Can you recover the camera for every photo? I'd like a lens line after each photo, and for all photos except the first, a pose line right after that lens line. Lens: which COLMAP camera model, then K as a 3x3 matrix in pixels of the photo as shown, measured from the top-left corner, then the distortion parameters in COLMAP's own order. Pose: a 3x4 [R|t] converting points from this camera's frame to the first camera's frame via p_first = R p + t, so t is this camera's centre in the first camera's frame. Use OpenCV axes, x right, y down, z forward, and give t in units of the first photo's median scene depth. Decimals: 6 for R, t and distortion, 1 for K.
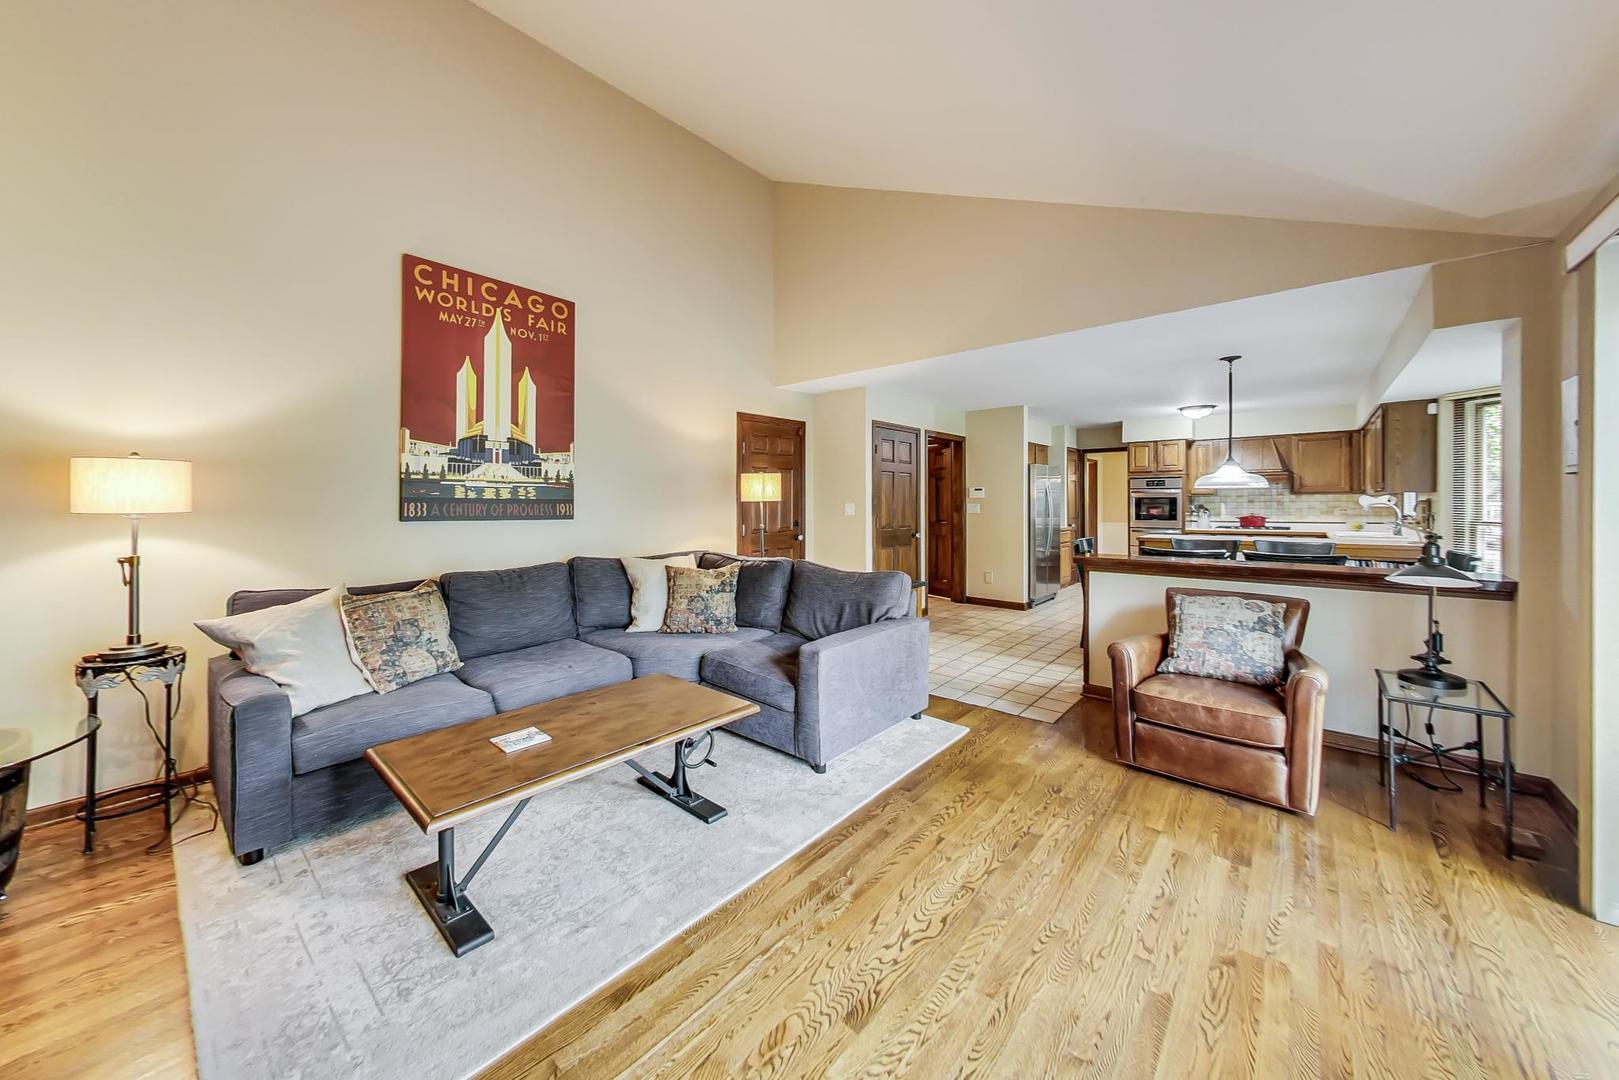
lens RADIAL K [[561.2, 0, 803.1], [0, 561.2, 506.2], [0, 0, 1]] dist [0.000761, -0.000029]
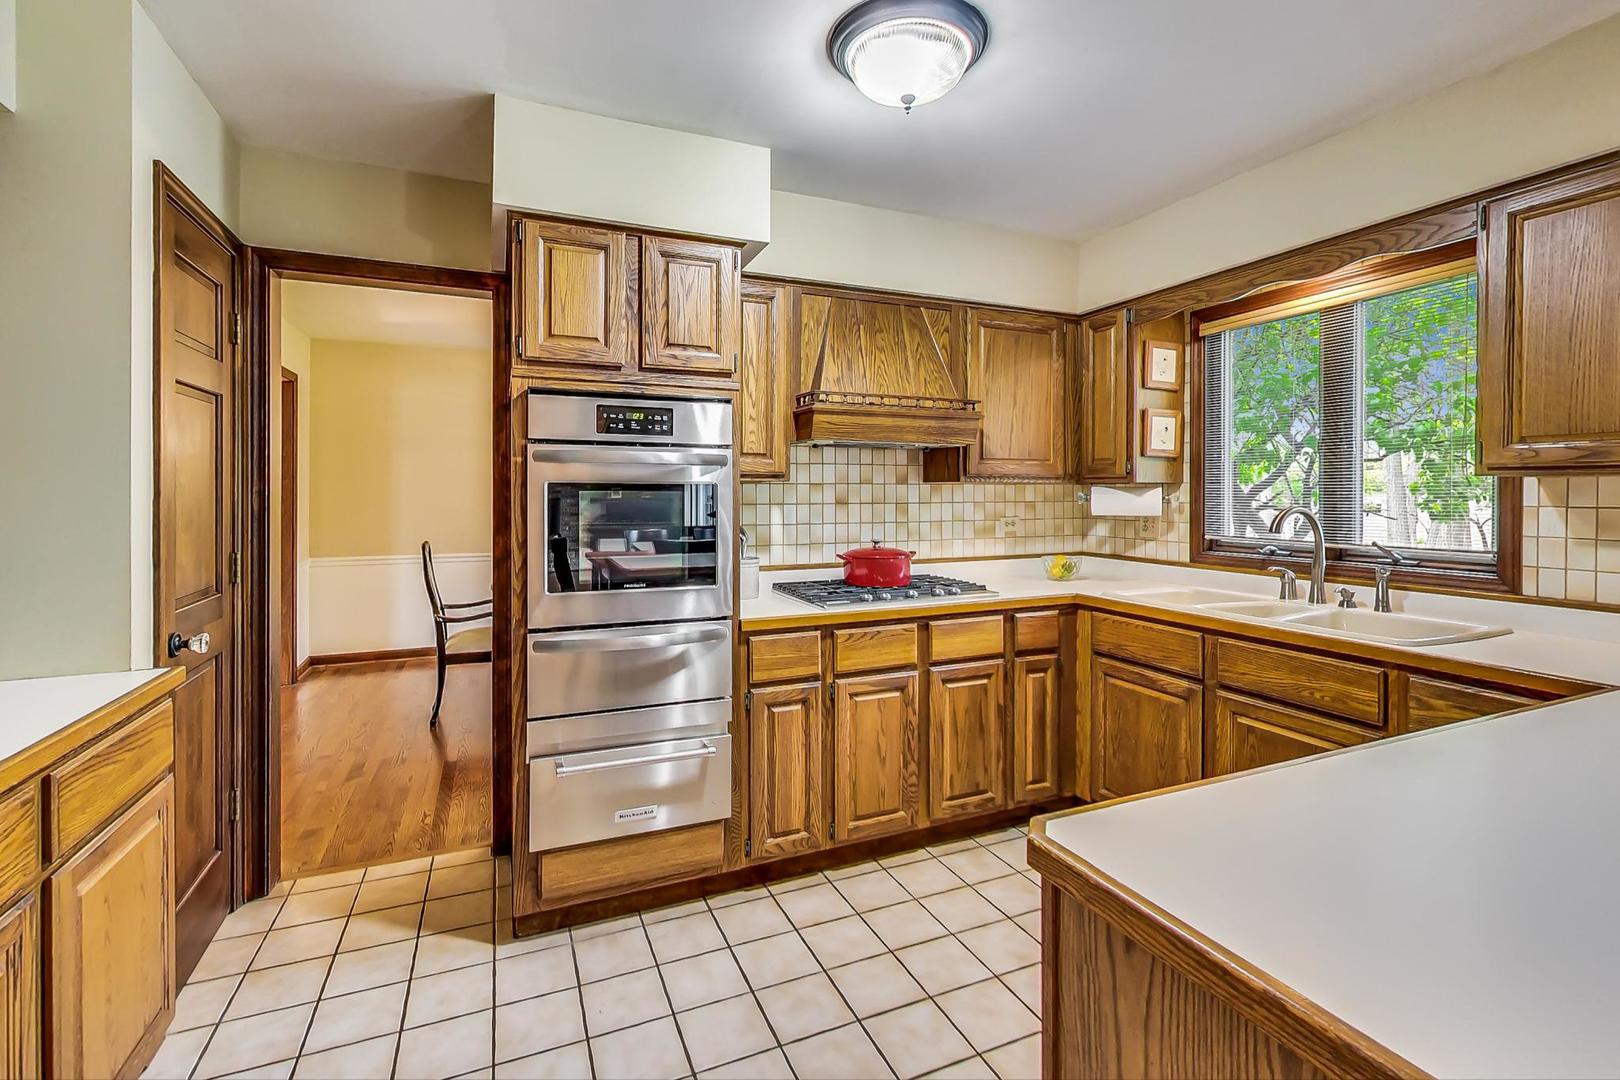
lens RADIAL K [[720.6, 0, 812.4], [0, 720.6, 471.6], [0, 0, 1]] dist [0.002424, 0.000316]
pose [[0.420548, 0.034870, 0.906600, 0.403457], [-0.000206, 0.999265, -0.038339, -0.009534], [-0.907270, 0.015937, 0.420246, 0.820169]]
